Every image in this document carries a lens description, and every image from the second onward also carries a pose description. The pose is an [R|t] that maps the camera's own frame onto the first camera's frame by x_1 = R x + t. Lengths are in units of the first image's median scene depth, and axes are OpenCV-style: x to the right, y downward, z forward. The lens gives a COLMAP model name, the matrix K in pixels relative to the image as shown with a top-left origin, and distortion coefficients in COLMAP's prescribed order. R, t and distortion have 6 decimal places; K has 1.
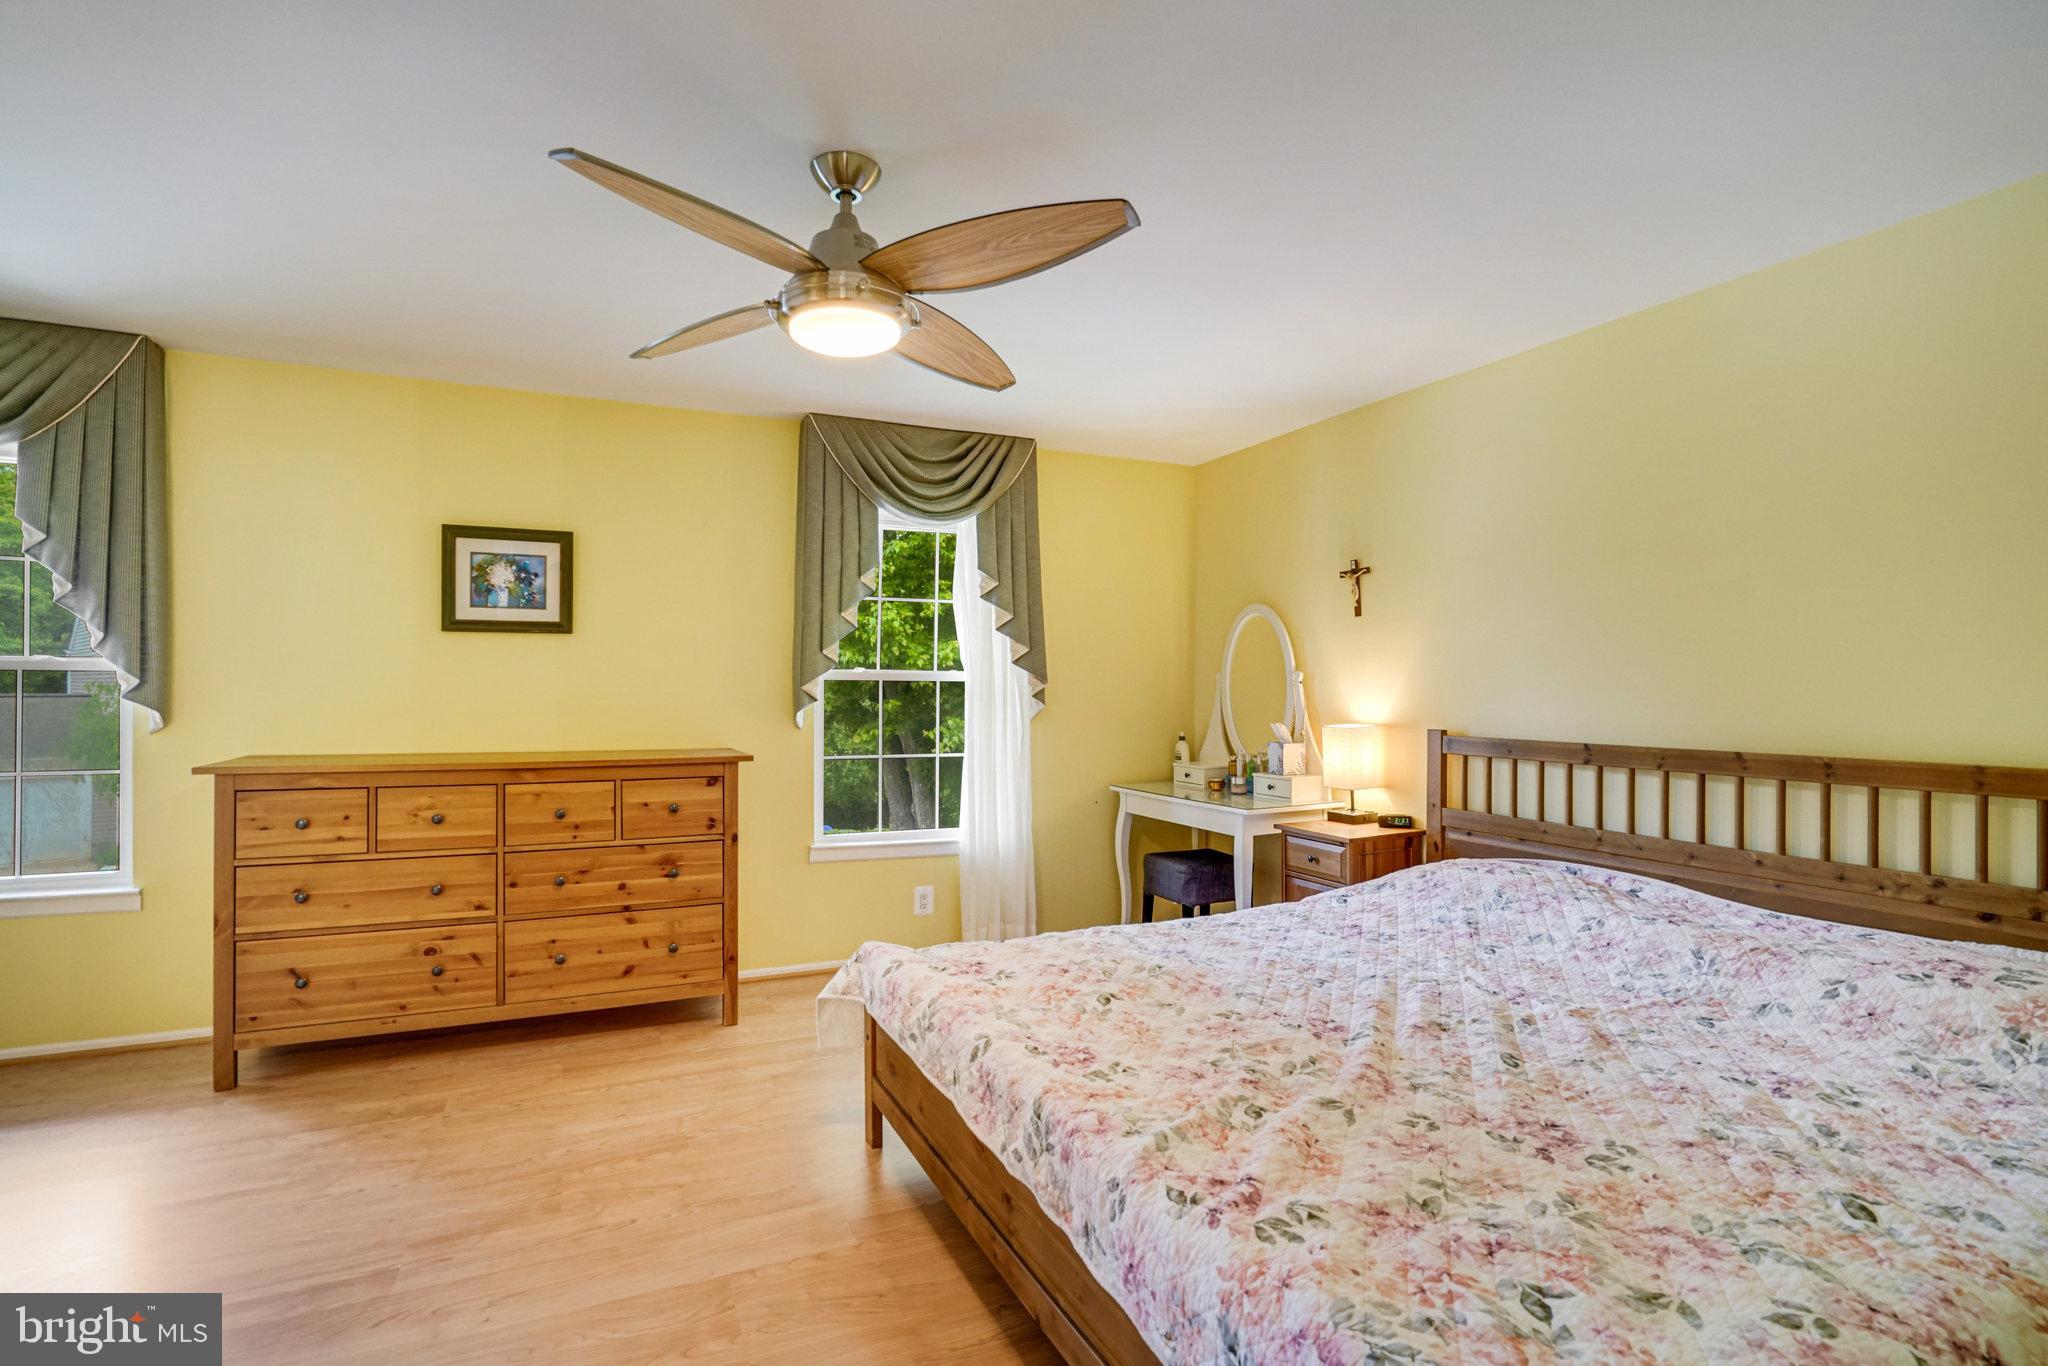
lens RADIAL K [[934.4, 0, 1003.7], [0, 934.4, 681.8], [0, 0, 1]] dist [-0.046211, 0.020014]
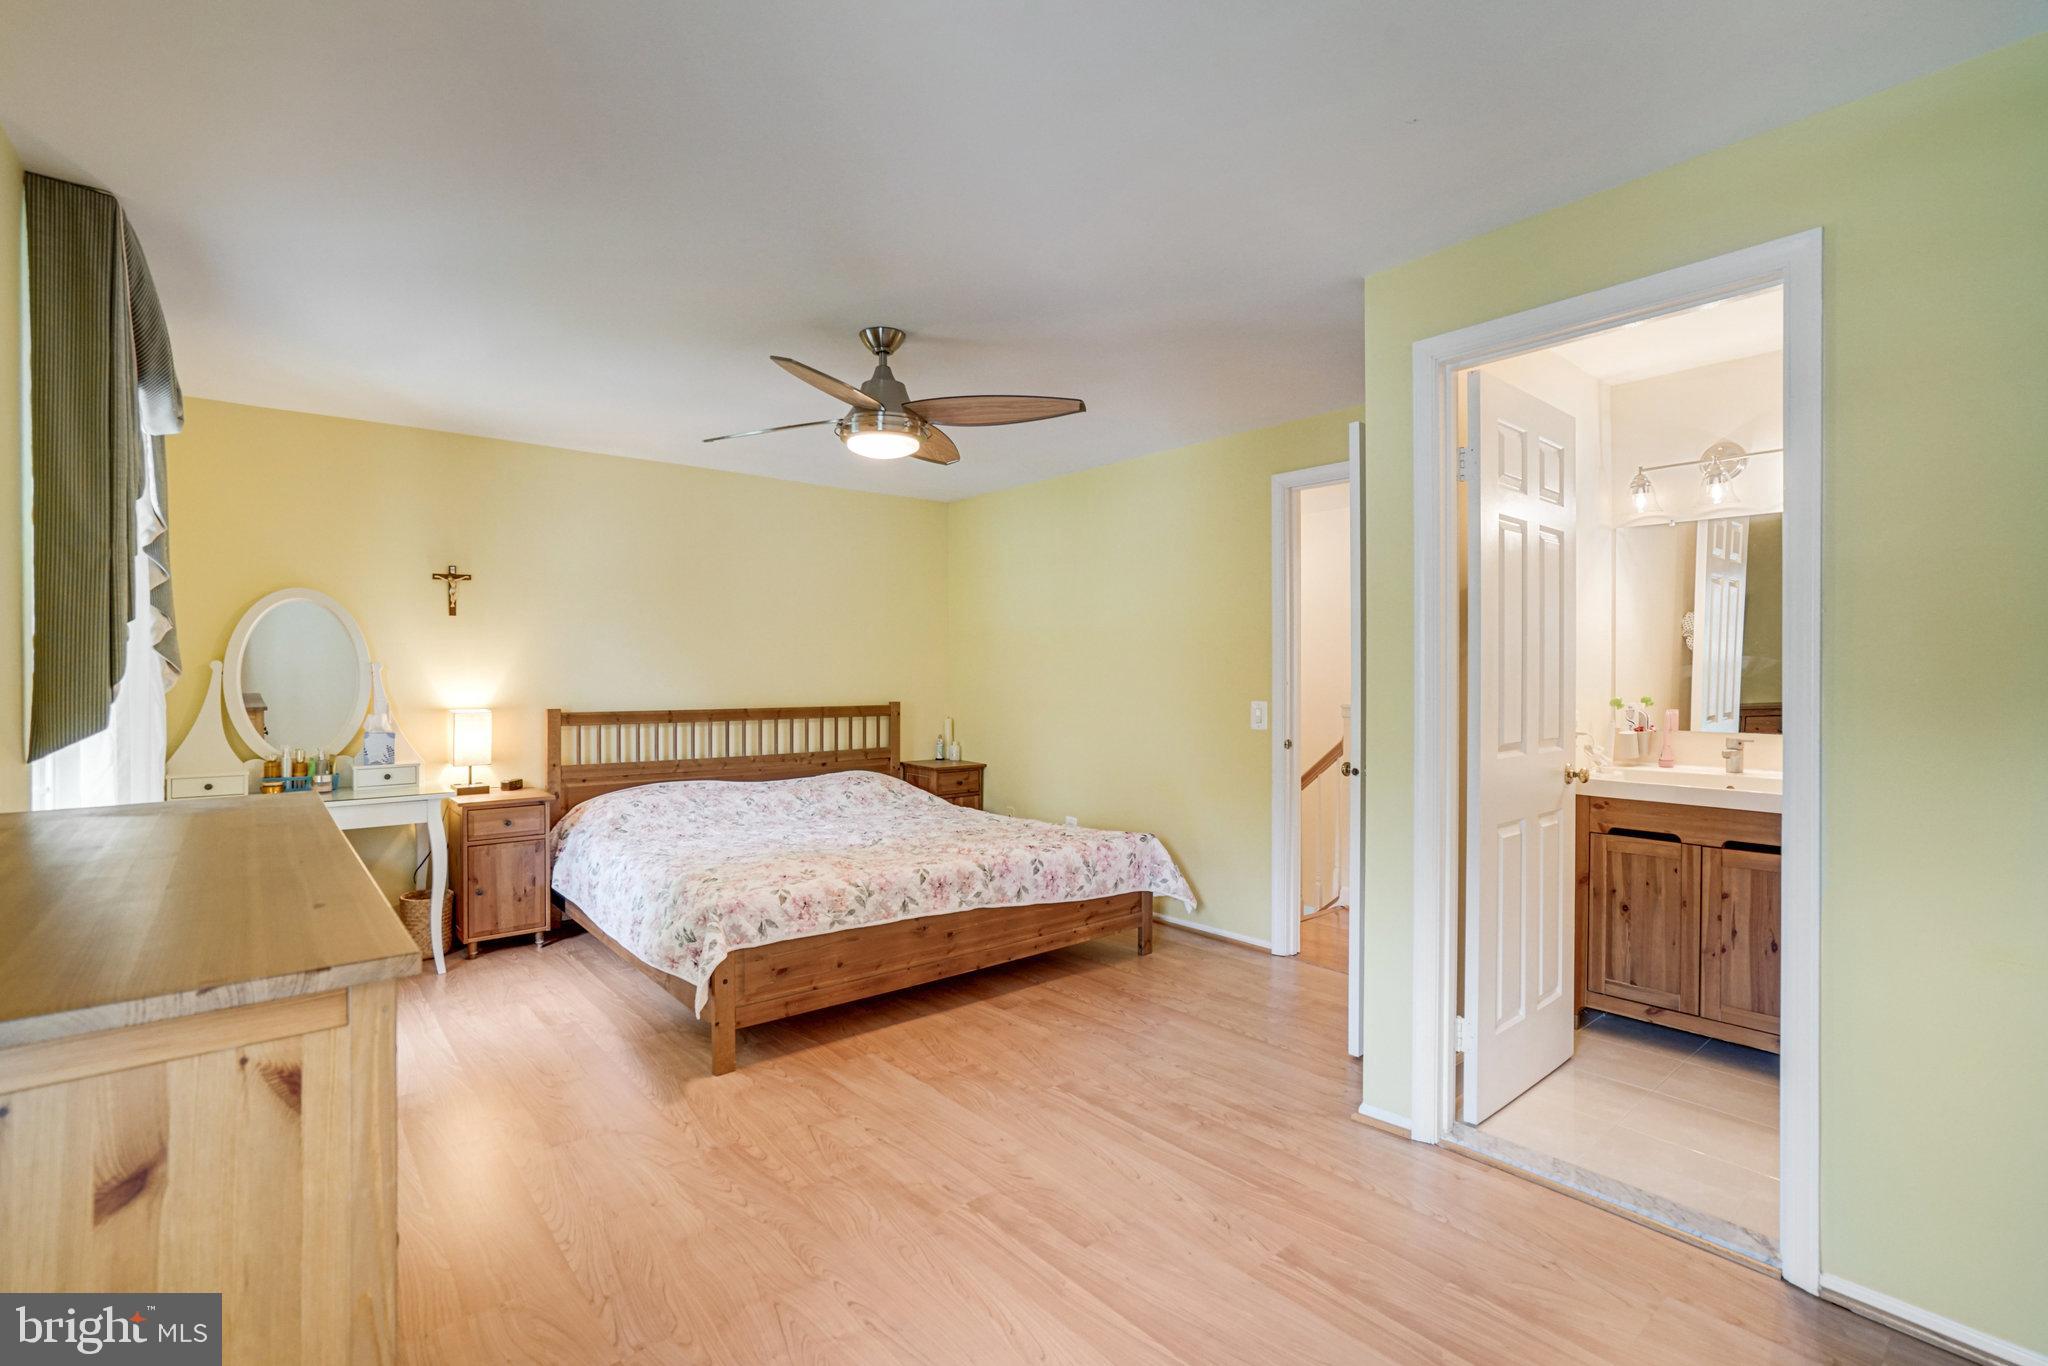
lens RADIAL K [[934.4, 0, 1003.7], [0, 934.4, 681.8], [0, 0, 1]] dist [-0.046211, 0.020014]
pose [[-0.241774, -0.014687, 0.970221, -1.213218], [-0.007870, 0.999882, 0.013175, -0.013126], [-0.970301, -0.004451, -0.241861, 0.842278]]
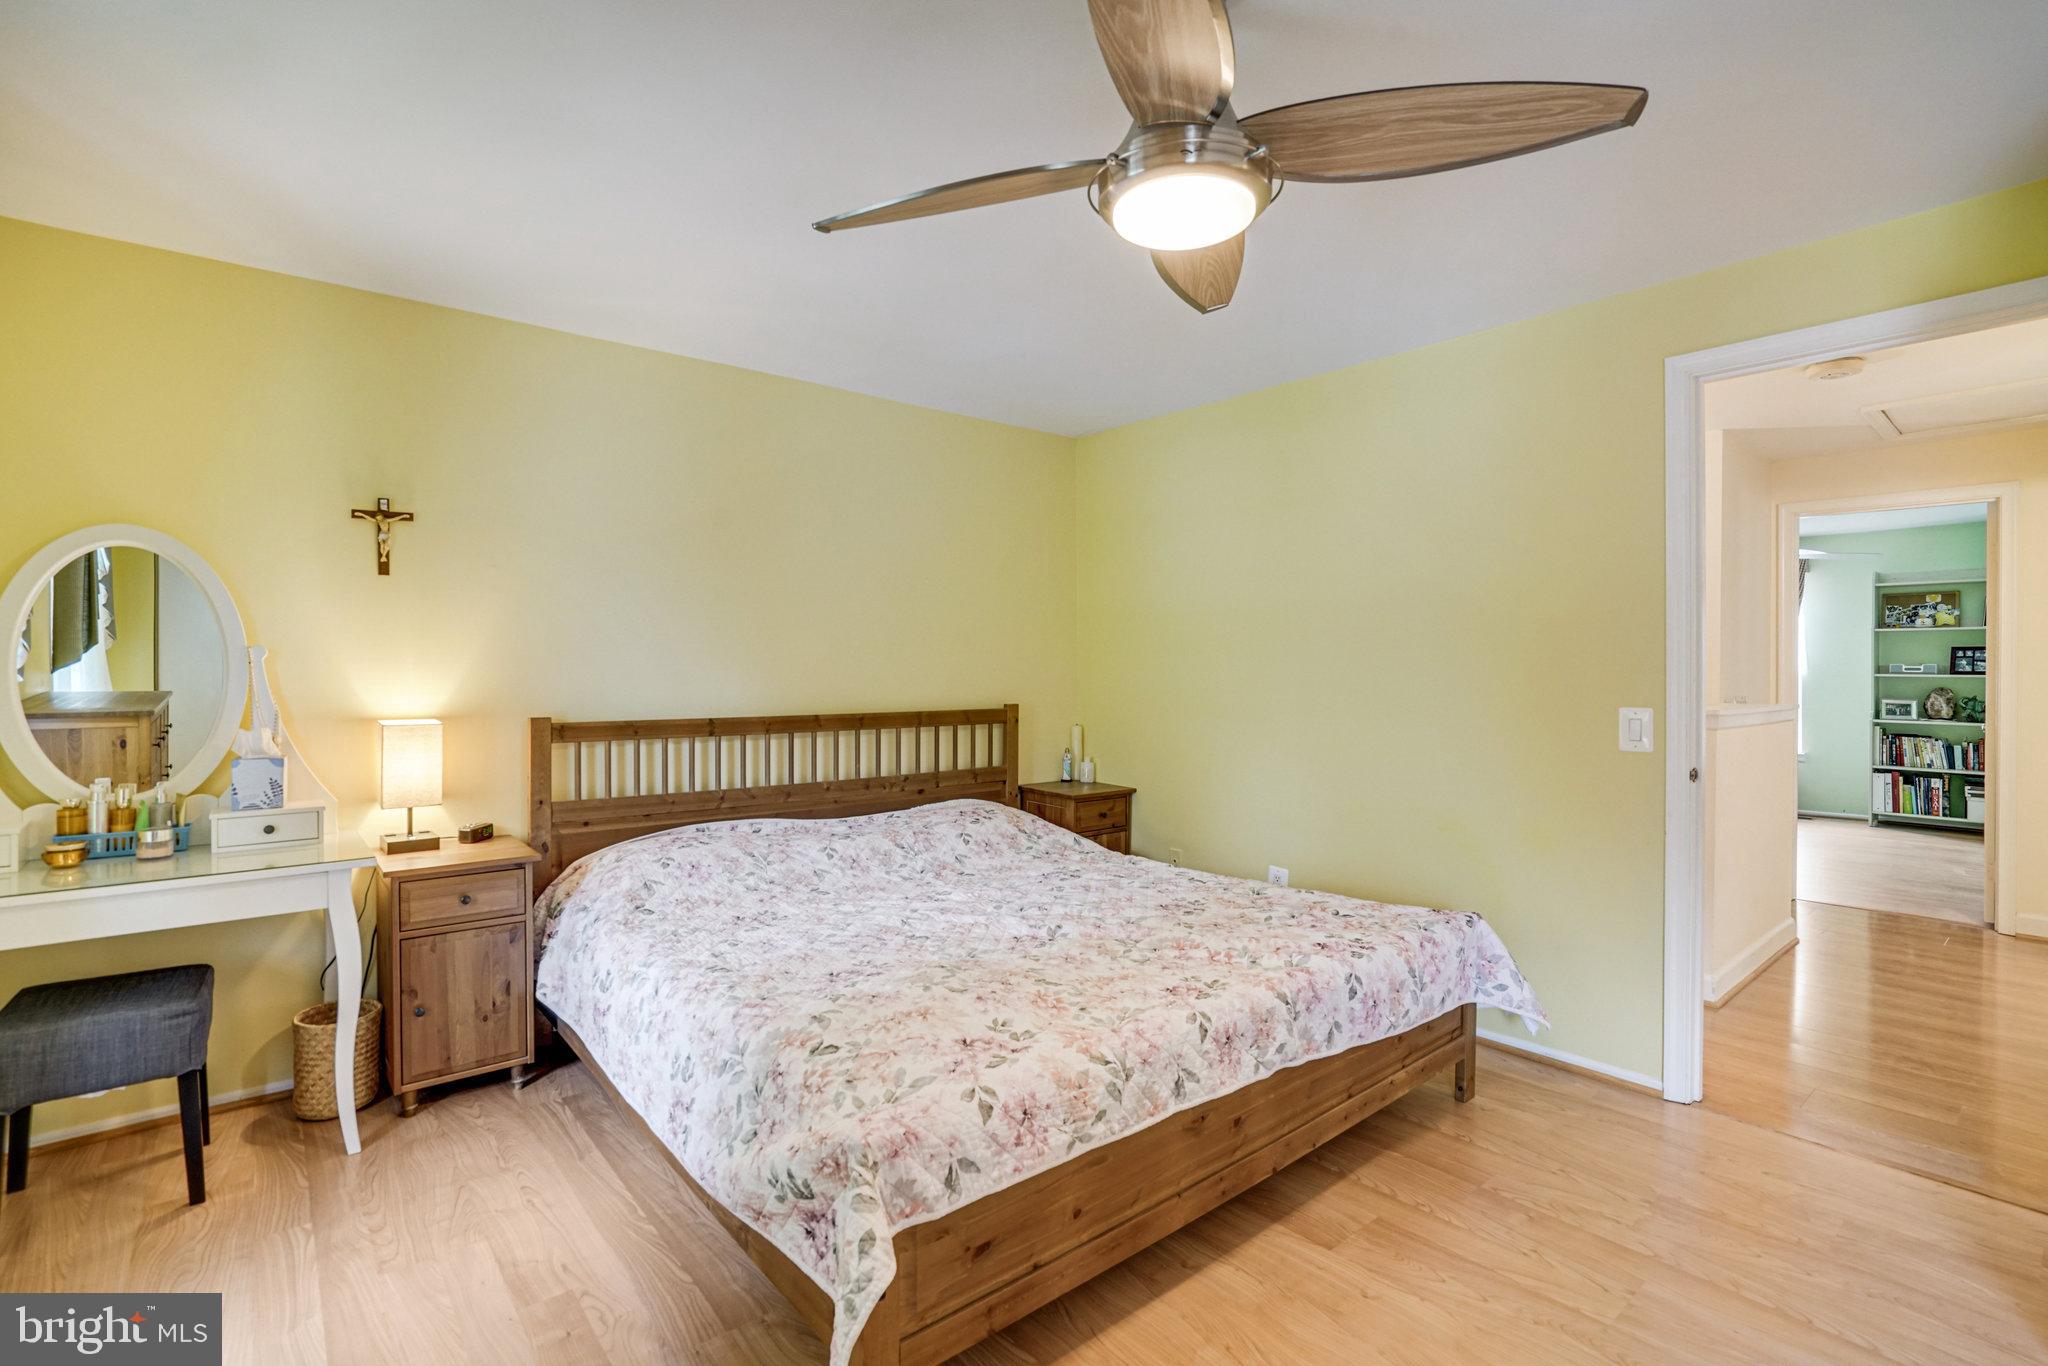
lens RADIAL K [[947.4, 0, 1021.5], [0, 947.4, 674.0], [0, 0, 1]] dist [-0.050266, 0.019201]
pose [[-0.250407, -0.011671, 0.968070, -0.640315], [-0.007786, 0.999919, 0.010041, -0.004122], [-0.968109, -0.005024, -0.250477, 0.946516]]
